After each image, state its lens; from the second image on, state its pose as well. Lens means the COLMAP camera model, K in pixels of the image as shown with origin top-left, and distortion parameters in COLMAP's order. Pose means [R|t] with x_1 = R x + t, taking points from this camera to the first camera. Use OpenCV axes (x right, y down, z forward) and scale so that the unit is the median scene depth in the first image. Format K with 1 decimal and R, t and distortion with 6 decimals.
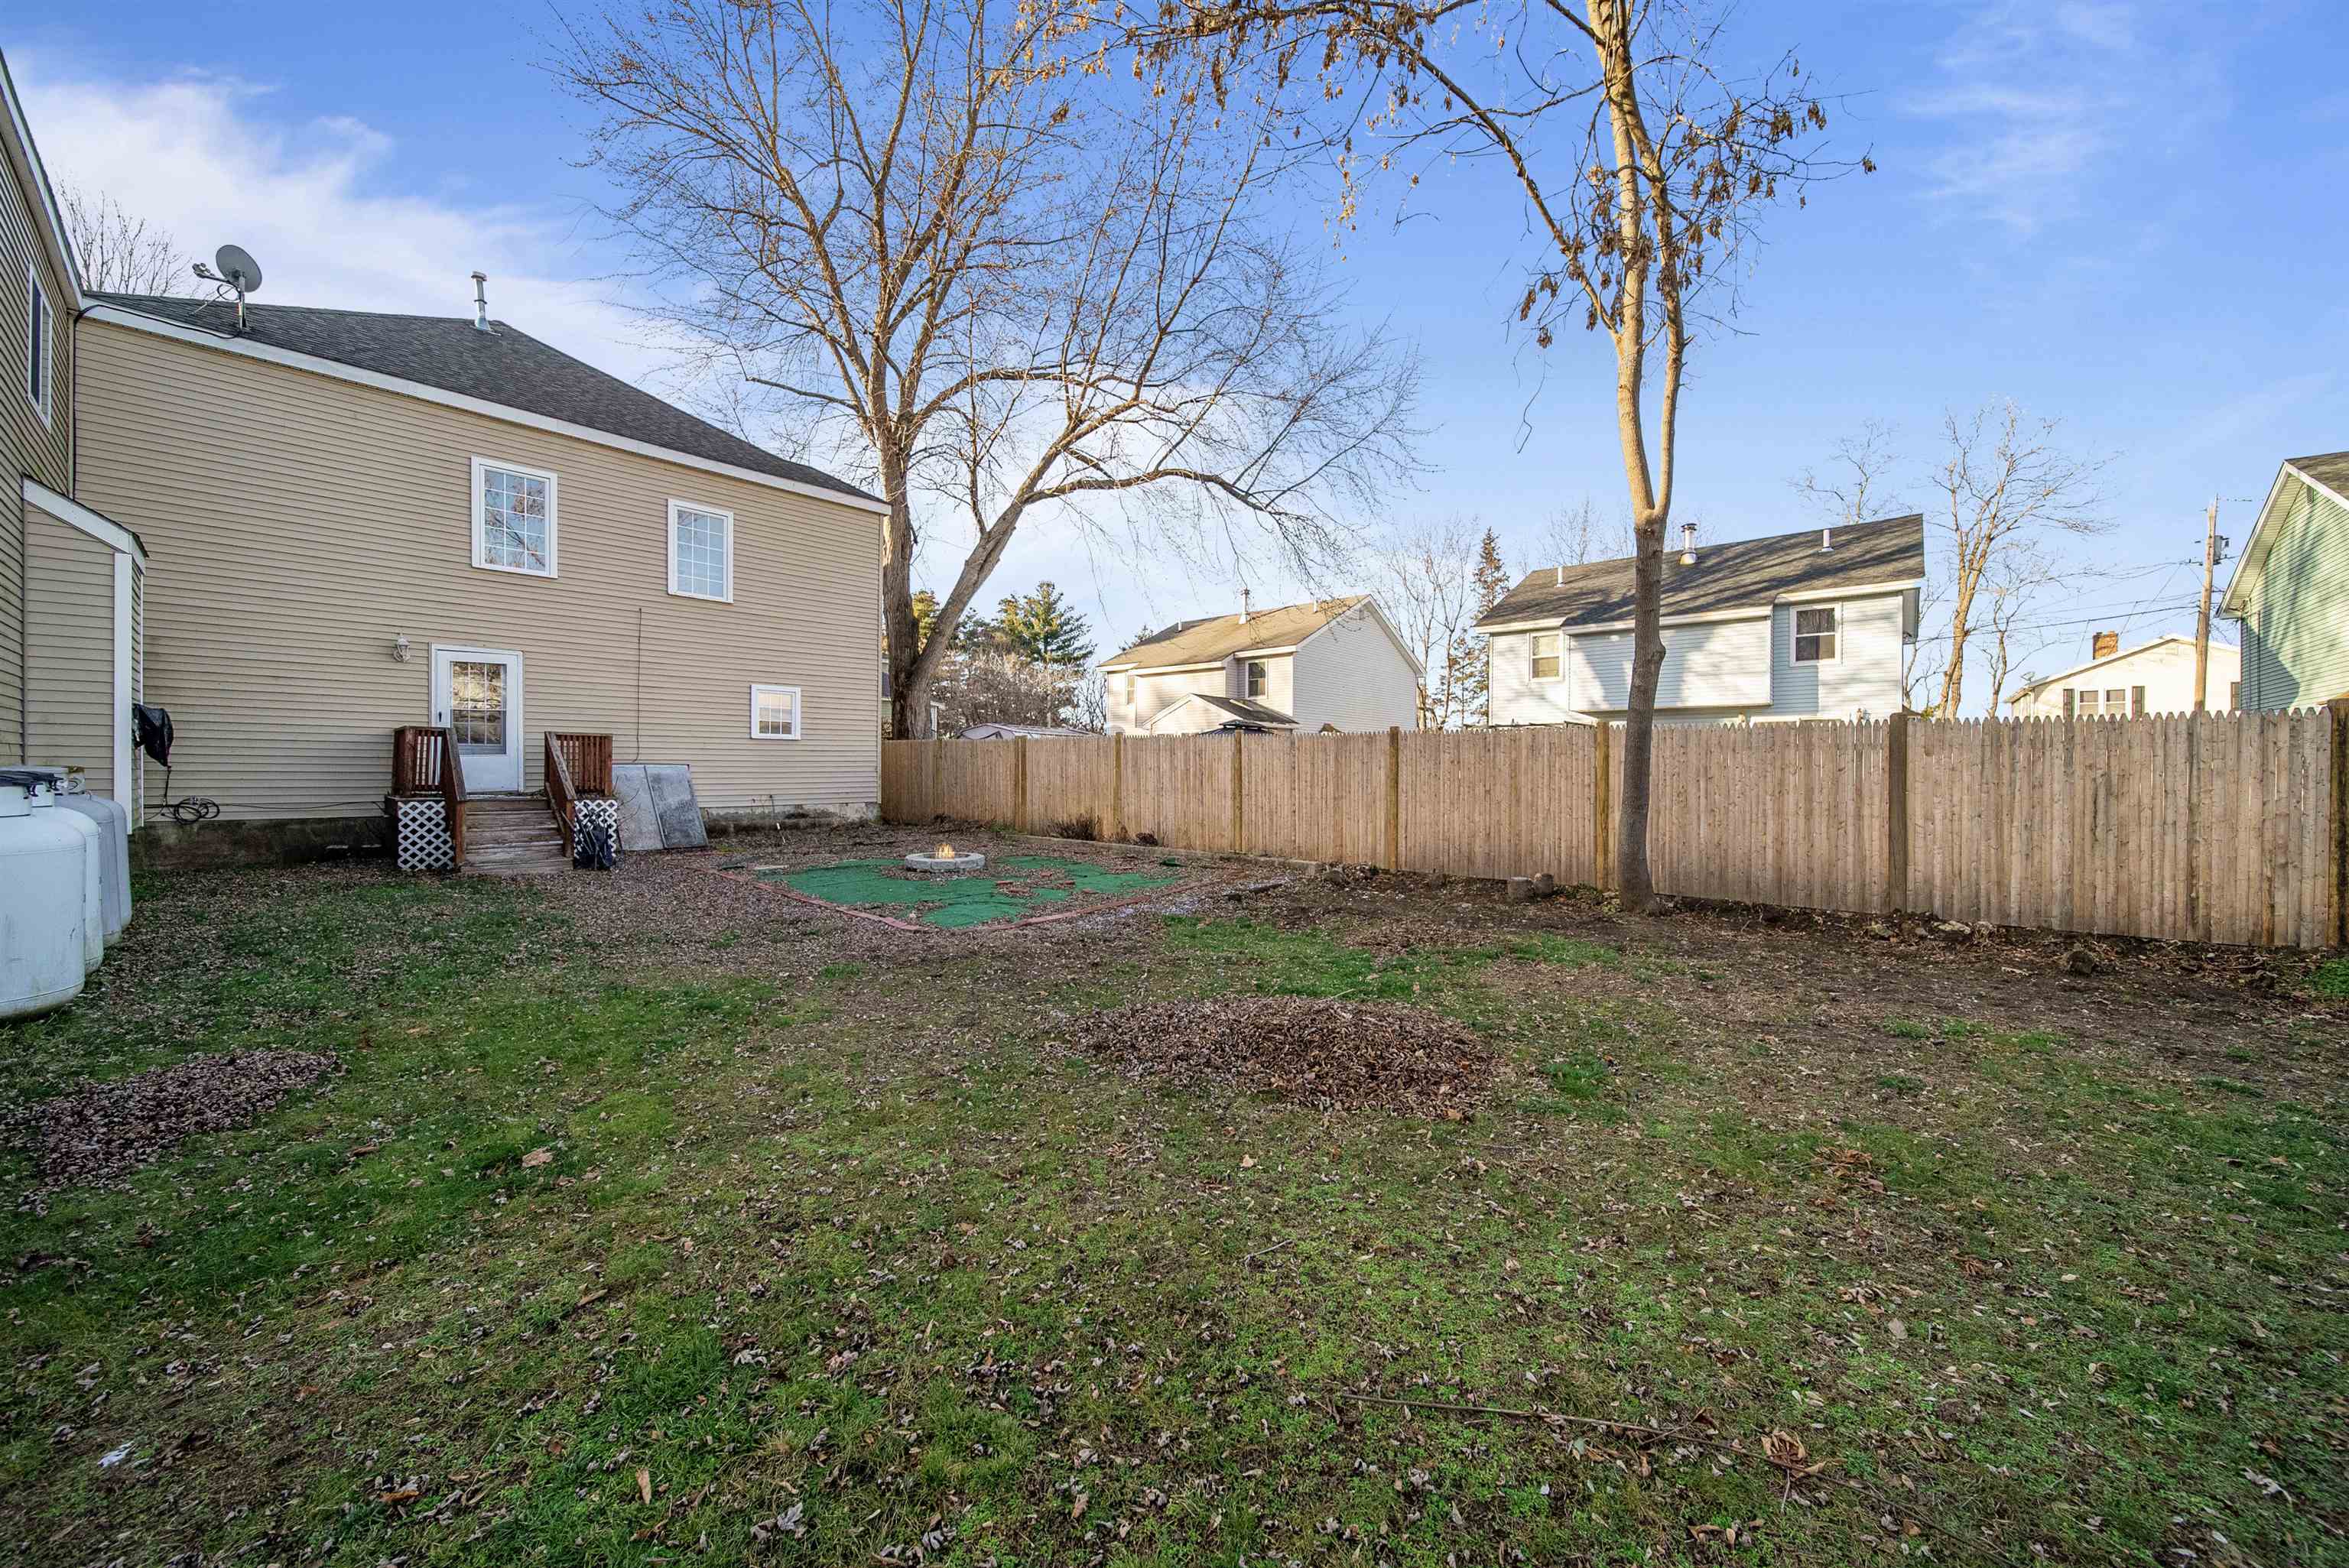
lens RADIAL K [[832.1, 0, 1182.9], [0, 832.1, 803.8], [0, 0, 1]] dist [-0.000200, -0.000057]
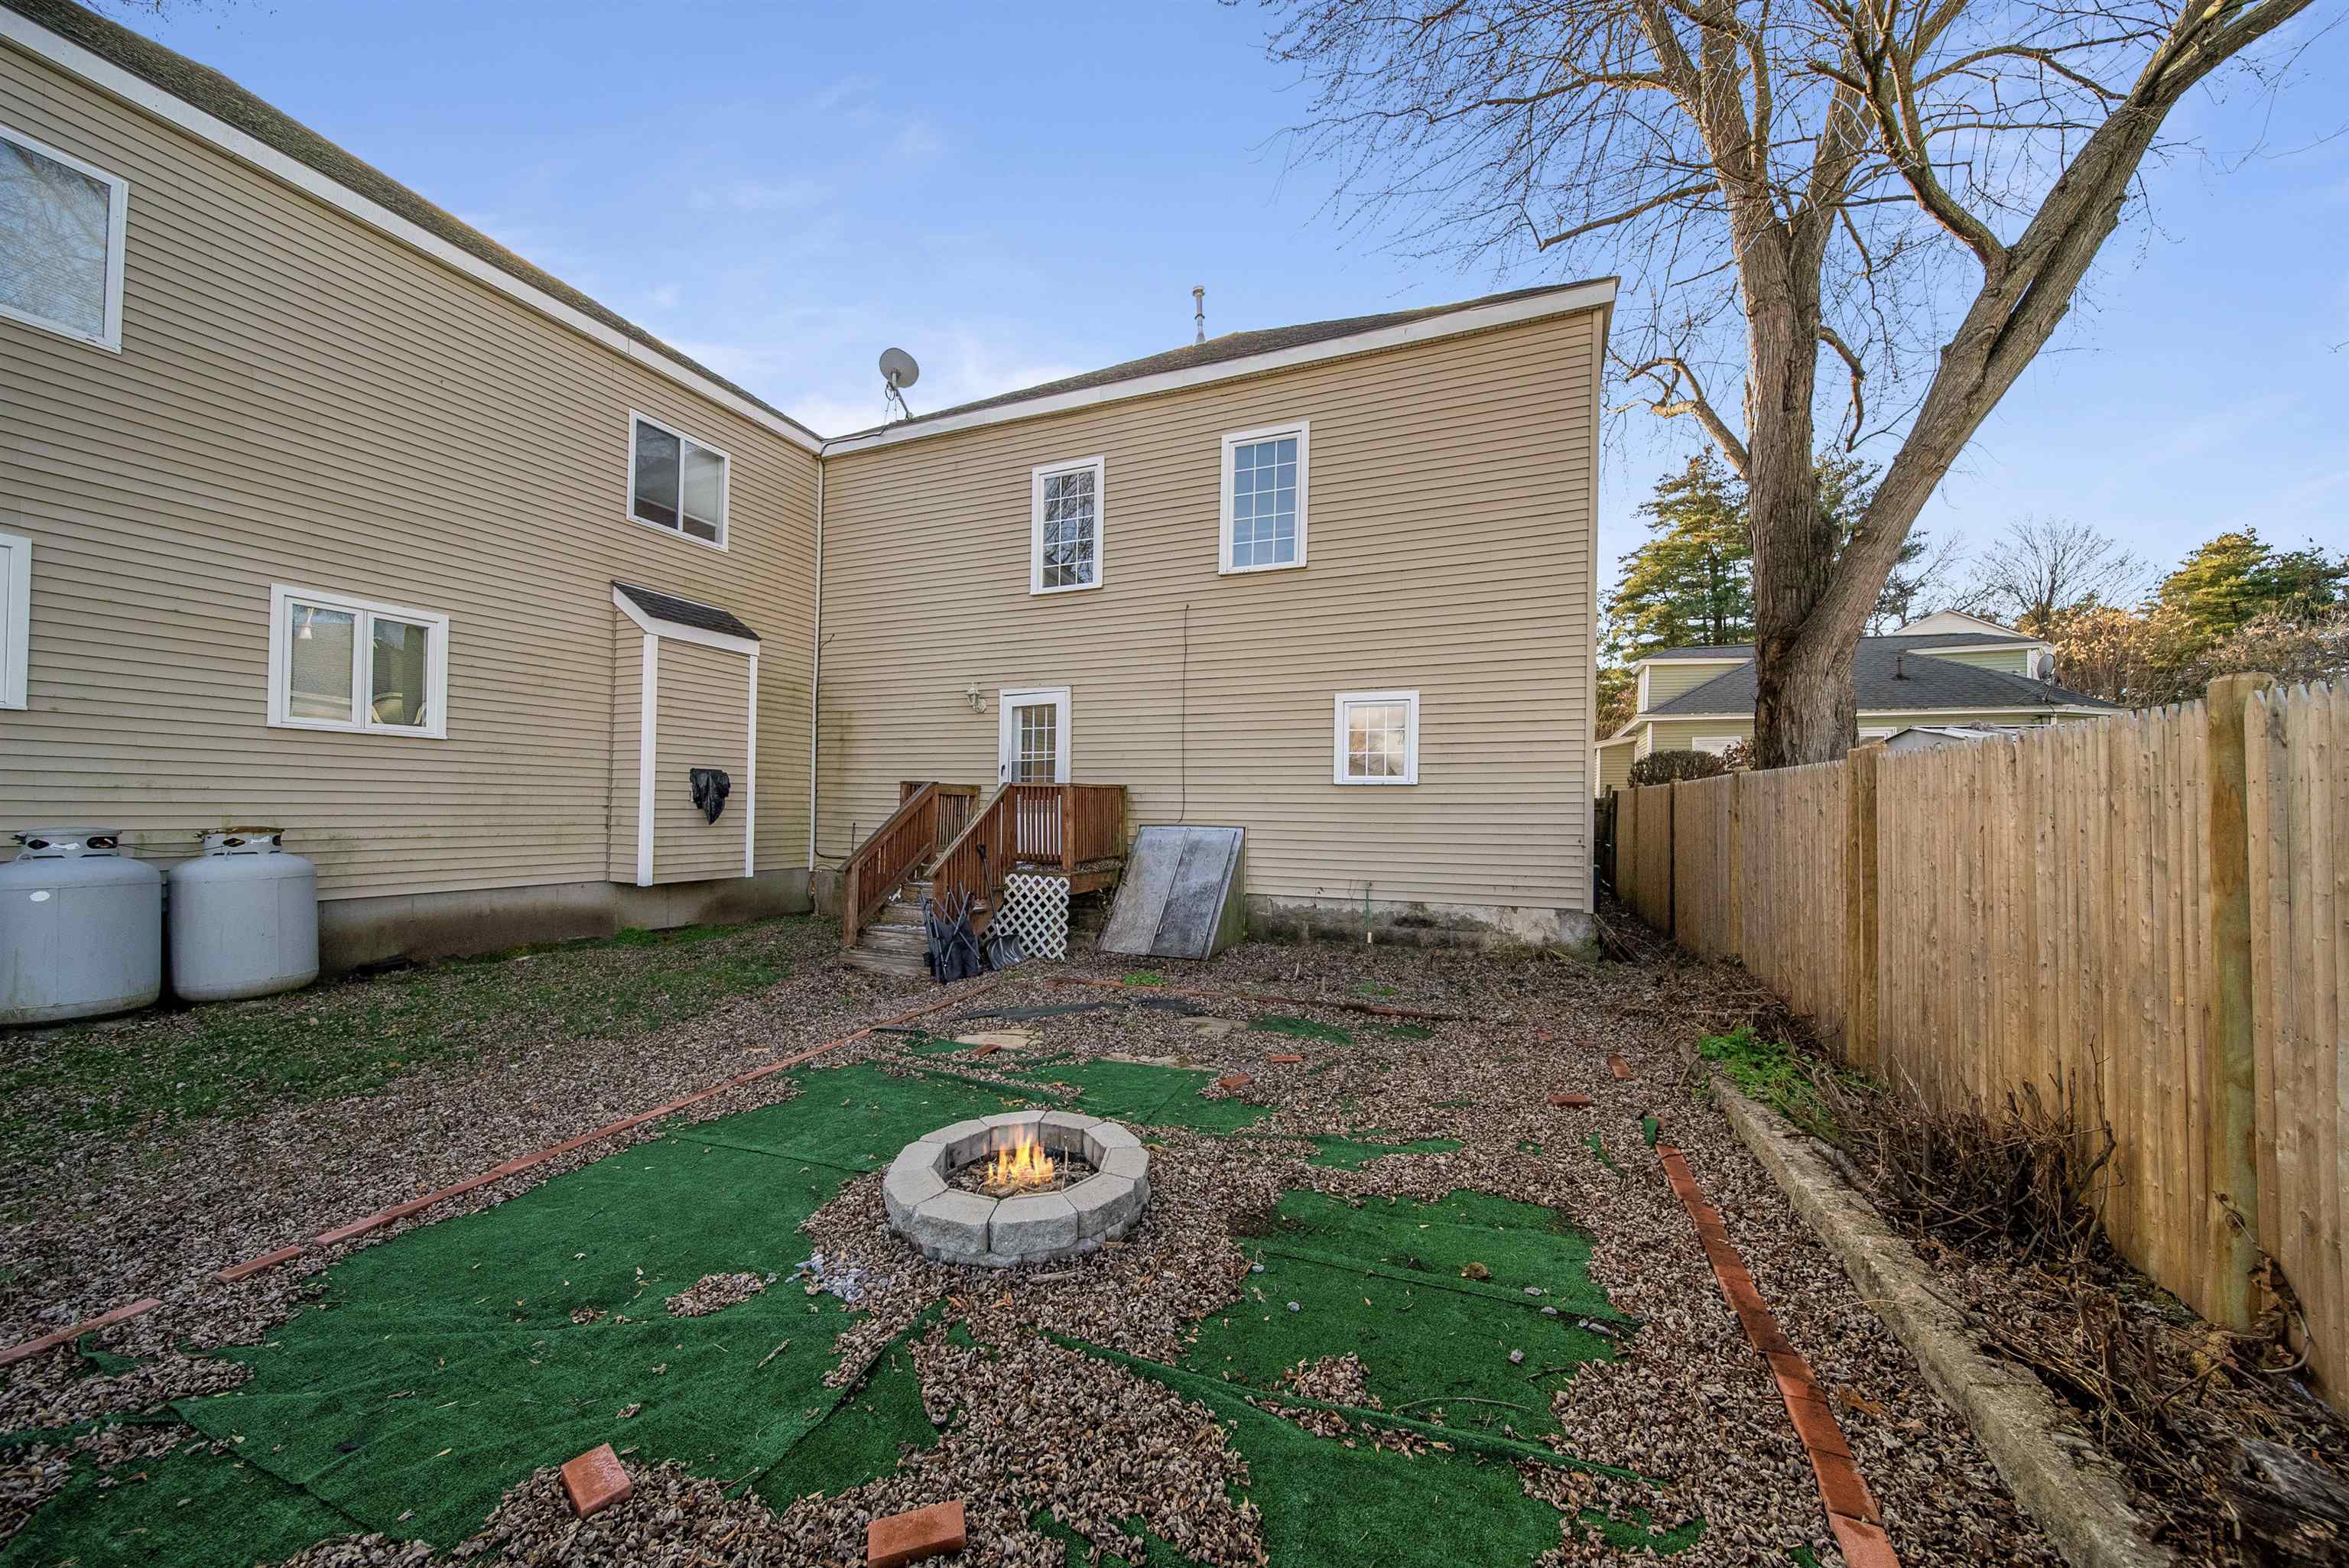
lens RADIAL K [[832.1, 0, 1182.9], [0, 832.1, 803.8], [0, 0, 1]] dist [-0.000200, -0.000057]
pose [[0.334430, -0.011050, -0.942356, 0.005246], [-0.051157, 0.998244, -0.029860, -0.040832], [0.941031, 0.058194, 0.333278, 0.688190]]
